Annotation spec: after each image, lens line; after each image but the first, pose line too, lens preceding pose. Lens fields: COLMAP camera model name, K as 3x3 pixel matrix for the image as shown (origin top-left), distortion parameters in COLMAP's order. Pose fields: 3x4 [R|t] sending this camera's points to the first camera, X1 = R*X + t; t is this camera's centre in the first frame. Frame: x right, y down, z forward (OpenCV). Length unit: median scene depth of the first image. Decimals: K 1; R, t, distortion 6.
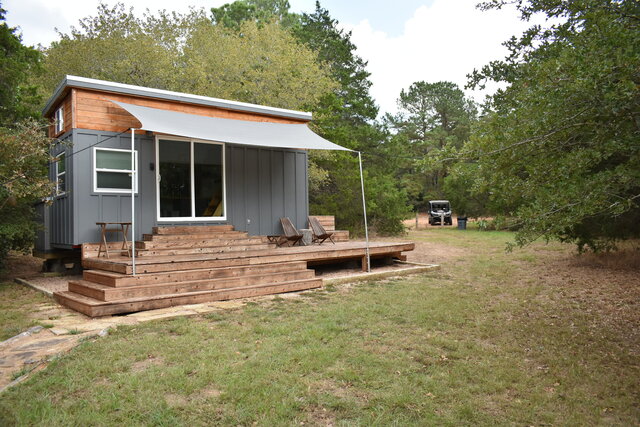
lens RADIAL K [[495.0, 0, 318.6], [0, 495.0, 213.4], [0, 0, 1]] dist [-0.012891, 0.013322]
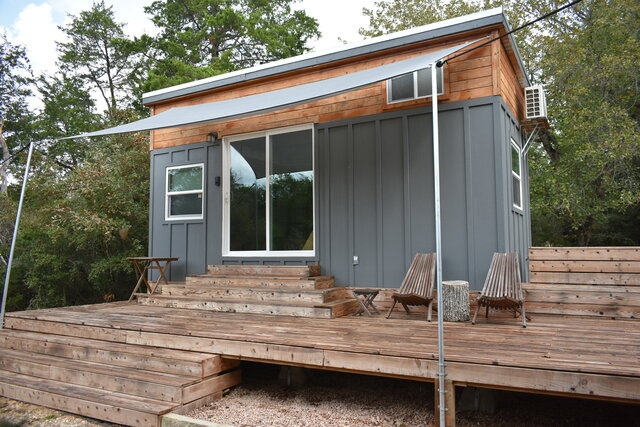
lens RADIAL K [[495.0, 0, 320.0], [0, 495.0, 212.3], [0, 0, 1]] dist [-0.012891, 0.013322]
pose [[0.347591, -0.058678, -0.935808, 0.373546], [0.014427, 0.998256, -0.057235, -0.004900], [0.937535, 0.006394, 0.347832, 0.833735]]
